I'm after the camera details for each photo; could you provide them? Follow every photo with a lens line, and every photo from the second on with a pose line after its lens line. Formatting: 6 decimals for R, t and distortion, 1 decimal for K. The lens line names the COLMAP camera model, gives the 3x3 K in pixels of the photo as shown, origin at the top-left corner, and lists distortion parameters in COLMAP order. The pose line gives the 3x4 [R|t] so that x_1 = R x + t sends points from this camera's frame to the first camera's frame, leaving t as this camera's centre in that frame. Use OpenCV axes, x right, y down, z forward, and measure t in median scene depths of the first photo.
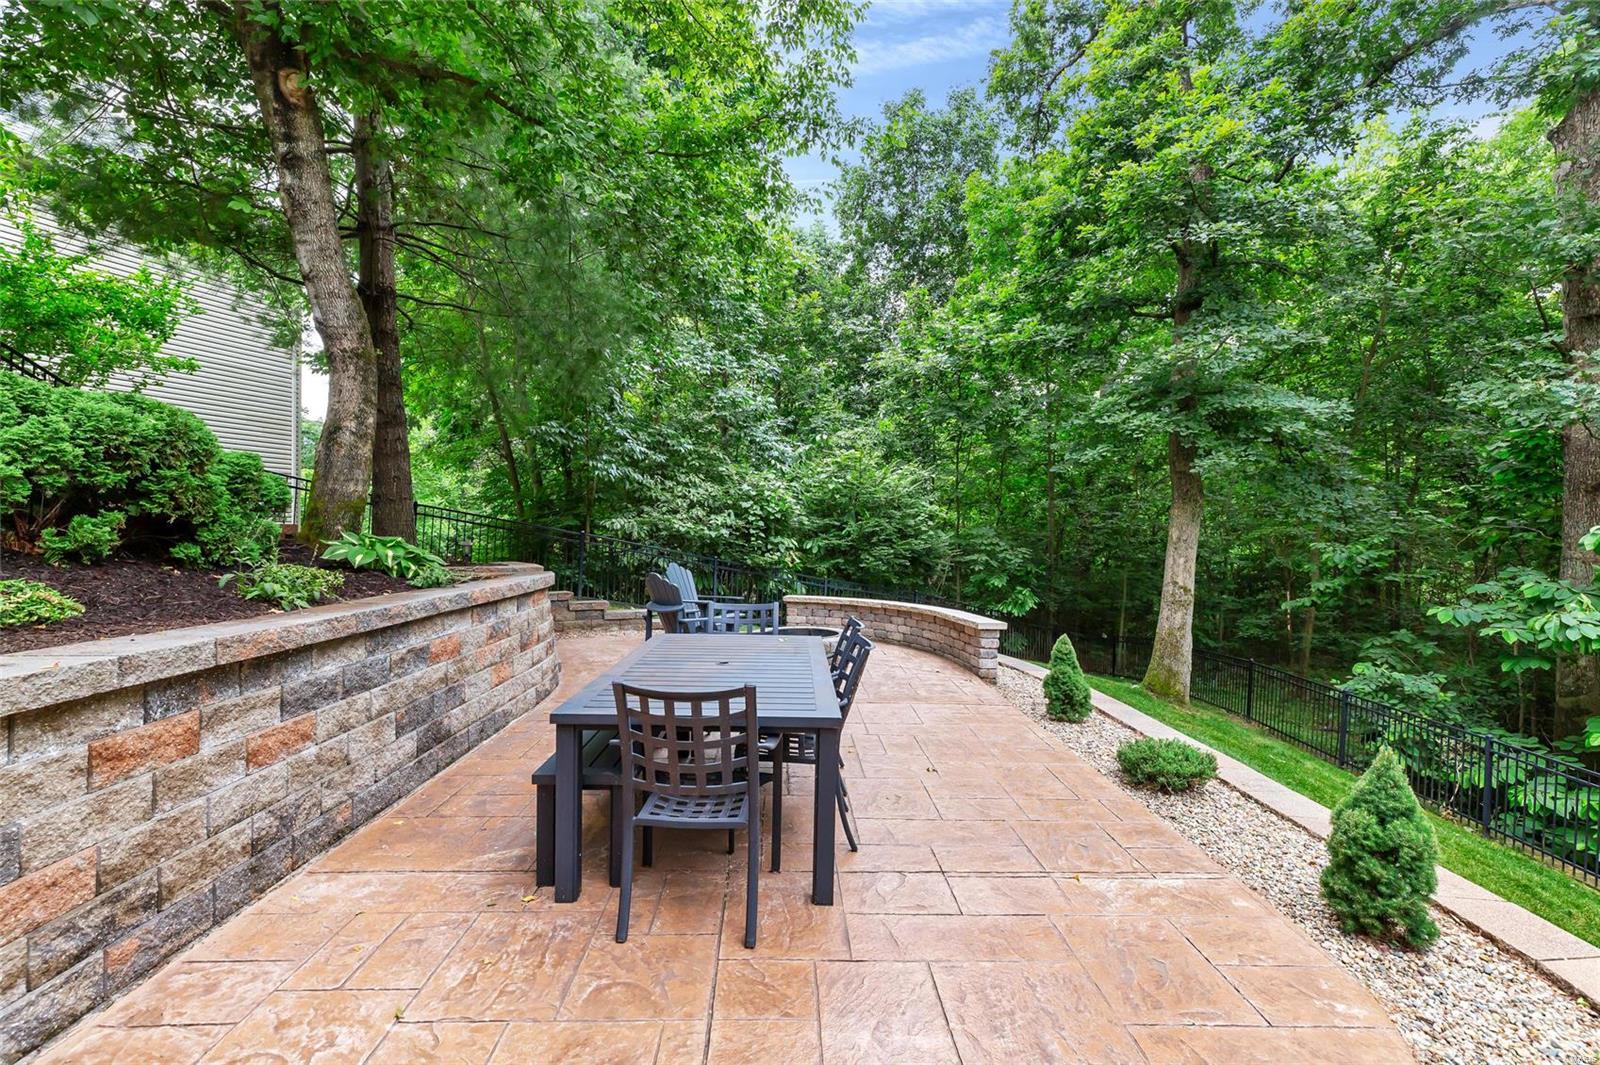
lens RADIAL K [[725.2, 0, 797.0], [0, 725.2, 535.0], [0, 0, 1]] dist [0.003406, 0.000925]
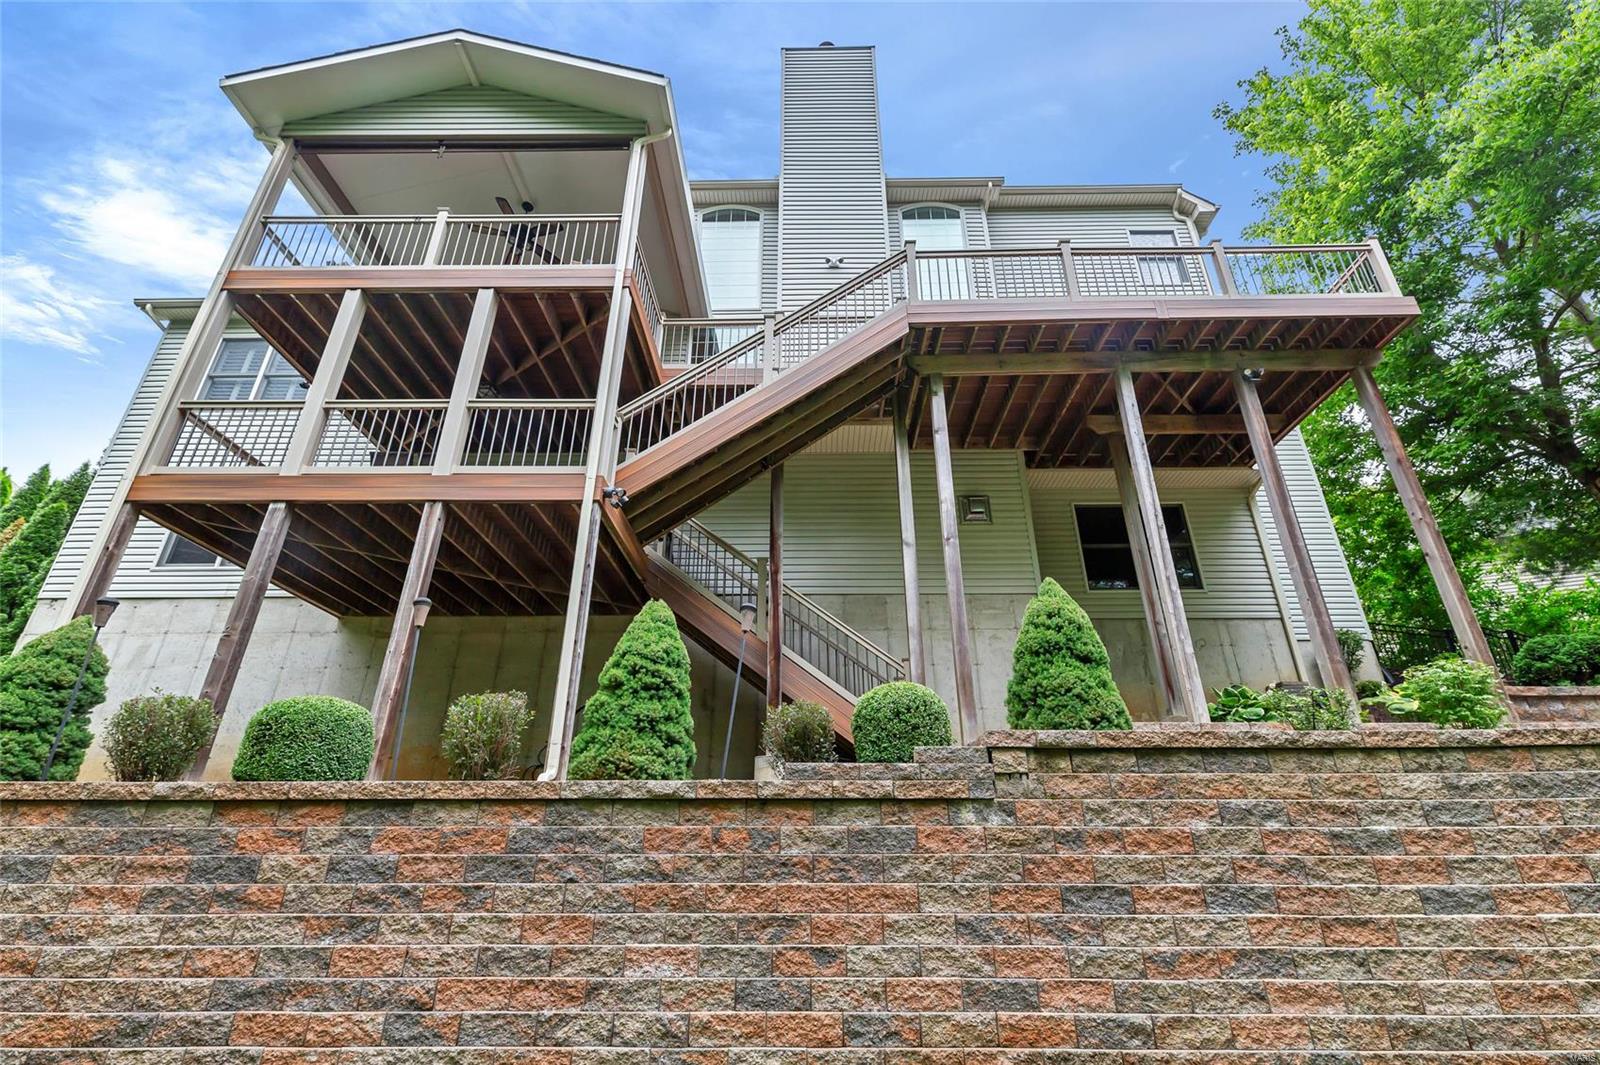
lens RADIAL K [[725.2, 0, 802.0], [0, 725.2, 534.5], [0, 0, 1]] dist [0.003406, 0.000925]
pose [[-0.037127, -0.442823, -0.895840, 0.853199], [-0.005131, 0.896531, -0.442952, 0.347754], [0.999297, -0.011849, -0.035557, -0.881725]]
